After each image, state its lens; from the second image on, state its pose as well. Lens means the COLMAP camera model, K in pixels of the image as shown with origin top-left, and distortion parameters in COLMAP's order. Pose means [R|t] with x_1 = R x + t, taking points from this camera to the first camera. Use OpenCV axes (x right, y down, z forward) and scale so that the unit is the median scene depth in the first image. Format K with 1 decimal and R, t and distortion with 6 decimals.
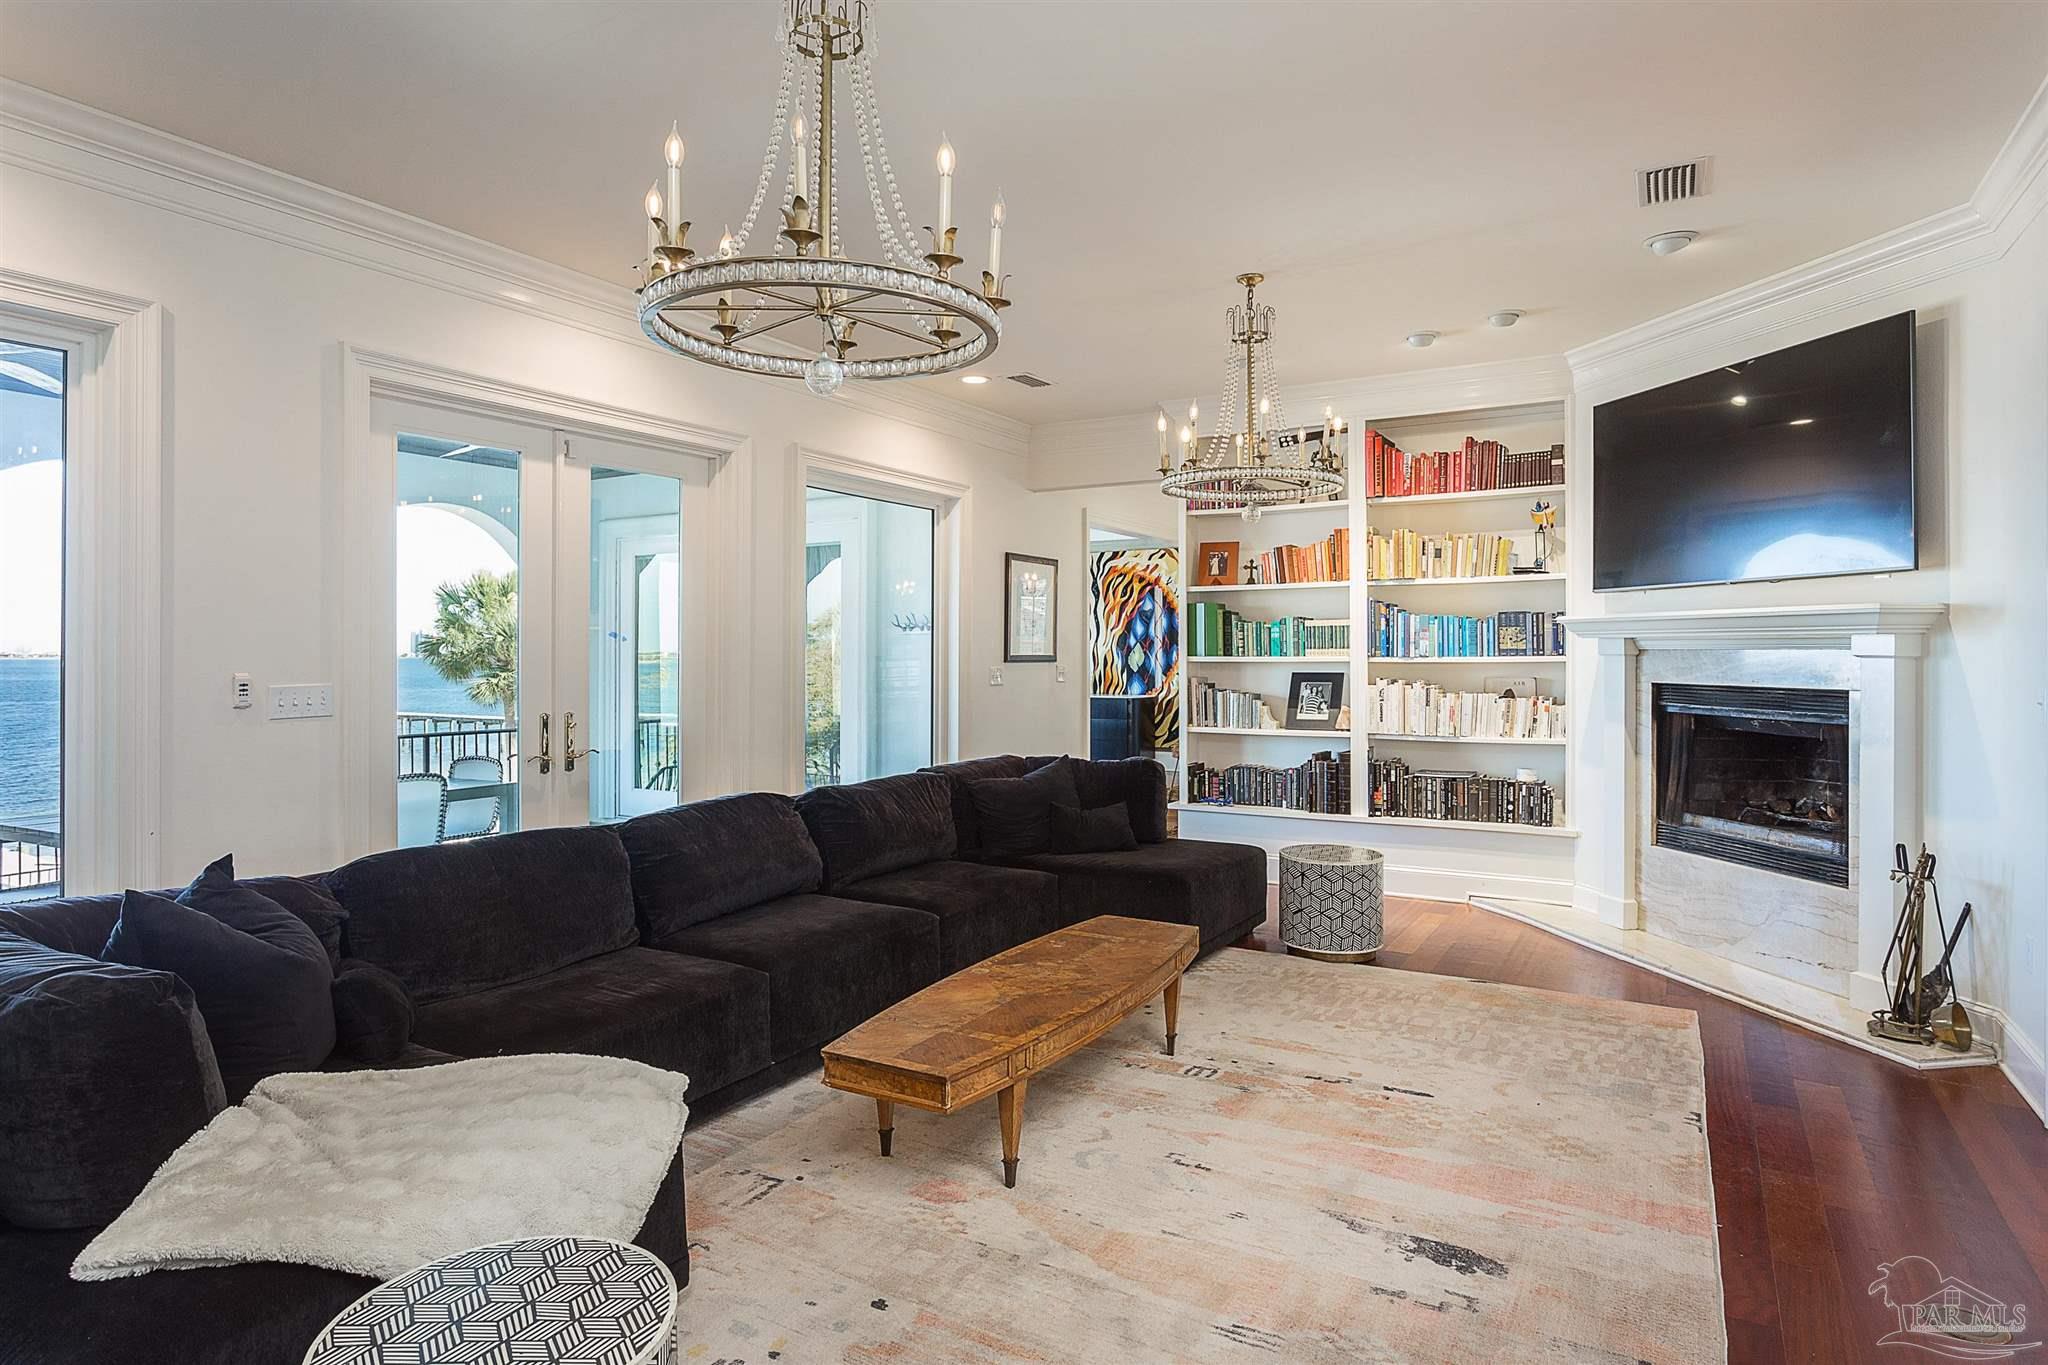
lens RADIAL K [[1146.8, 0, 1019.0], [0, 1146.8, 663.1], [0, 0, 1]] dist [-0.017869, 0.000825]
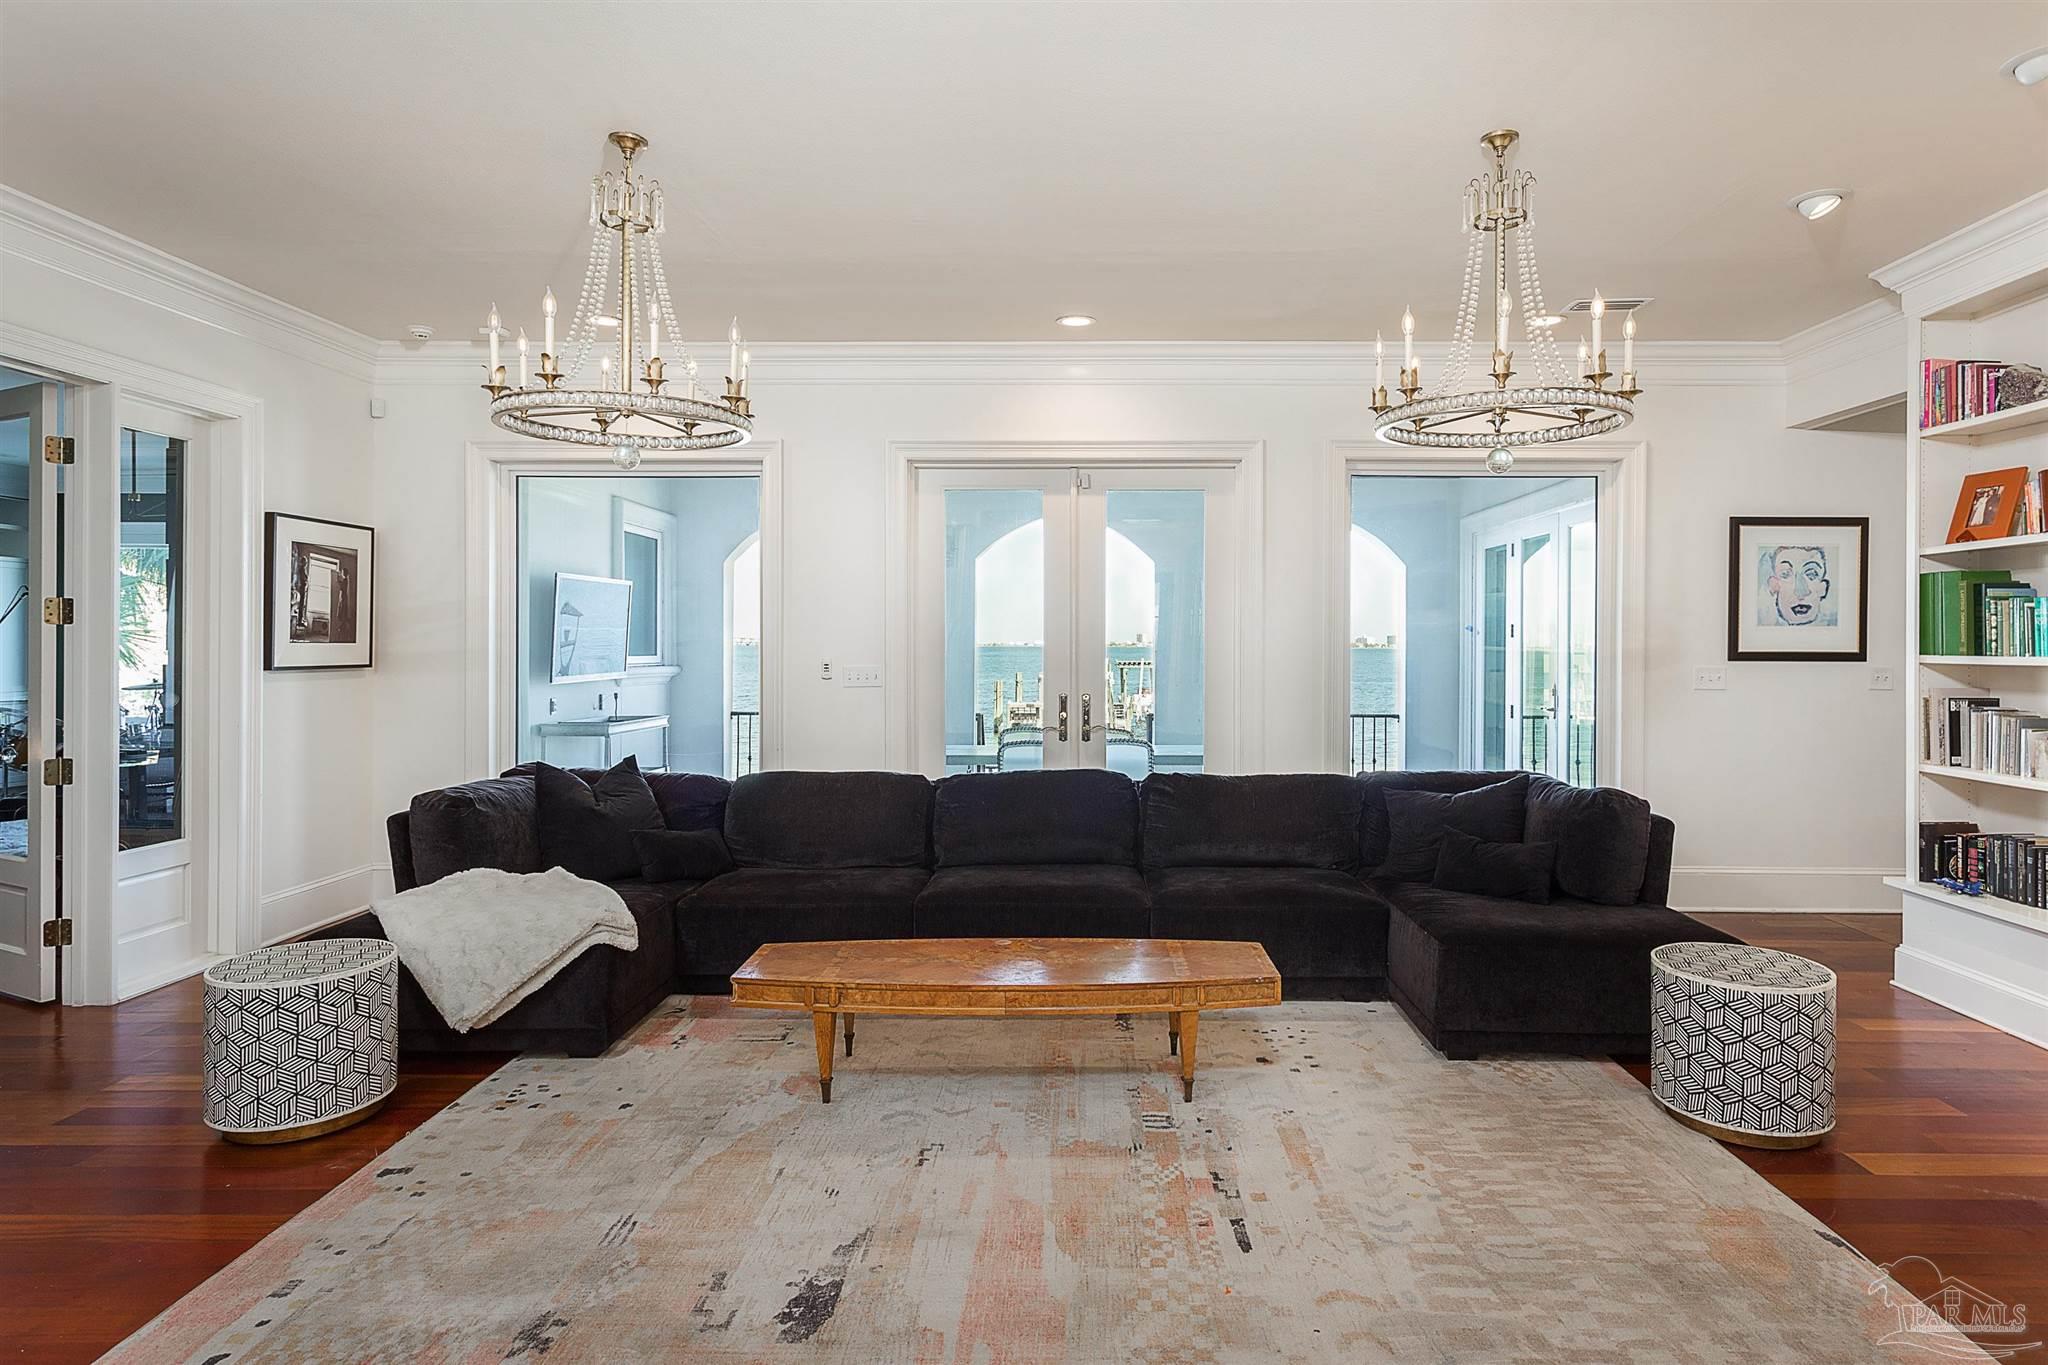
lens RADIAL K [[1105.7, 0, 1031.3], [0, 1105.7, 655.1], [0, 0, 1]] dist [-0.002324, -0.000672]
pose [[0.492431, 0.010881, -0.870284, 0.843766], [-0.011077, 0.999919, 0.006234, -0.007866], [0.870281, 0.006570, 0.492511, 0.486777]]
